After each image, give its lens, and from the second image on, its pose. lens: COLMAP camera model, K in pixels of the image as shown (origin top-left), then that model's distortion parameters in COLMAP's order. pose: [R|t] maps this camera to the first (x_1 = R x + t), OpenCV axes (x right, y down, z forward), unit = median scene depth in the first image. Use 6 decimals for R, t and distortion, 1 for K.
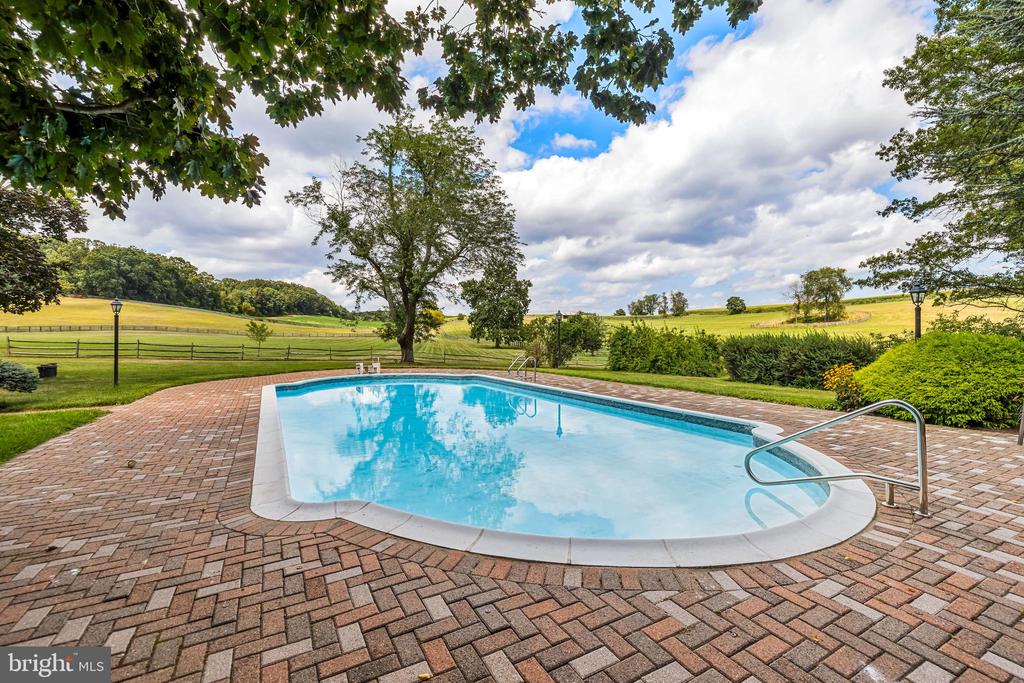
lens RADIAL K [[427.9, 0, 509.3], [0, 427.9, 337.0], [0, 0, 1]] dist [-0.000415, 0.000030]
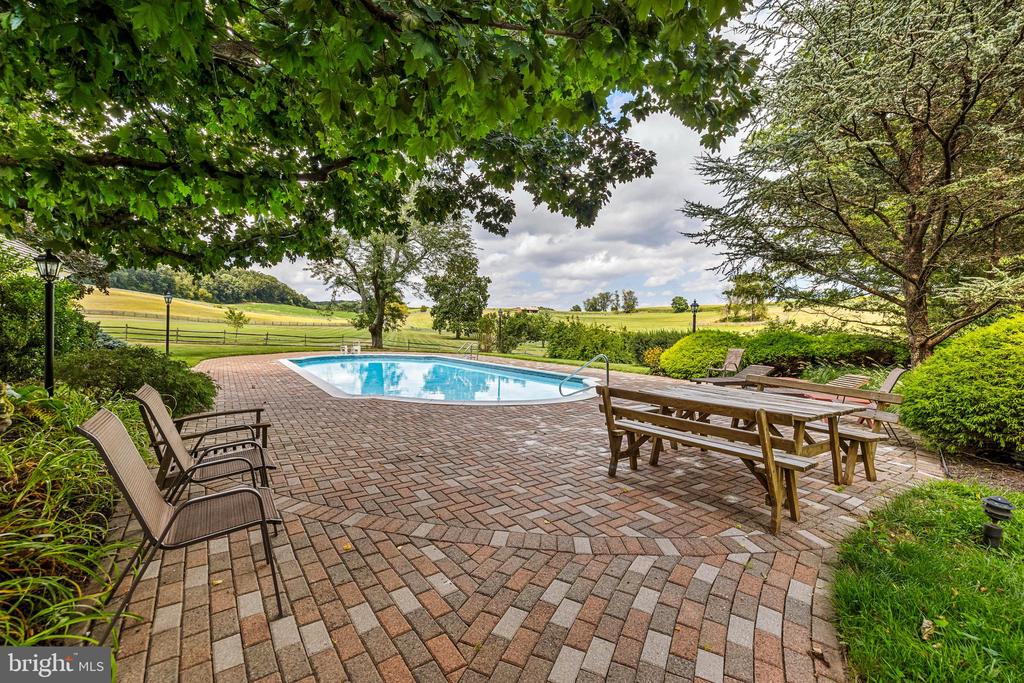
lens RADIAL K [[447.5, 0, 512.7], [0, 447.5, 328.4], [0, 0, 1]] dist [0.000733, -0.000009]
pose [[0.996177, 0.021033, 0.084793, 0.014258], [-0.020695, 0.999774, -0.004869, 0.001634], [-0.084876, 0.003095, 0.996387, -0.130531]]
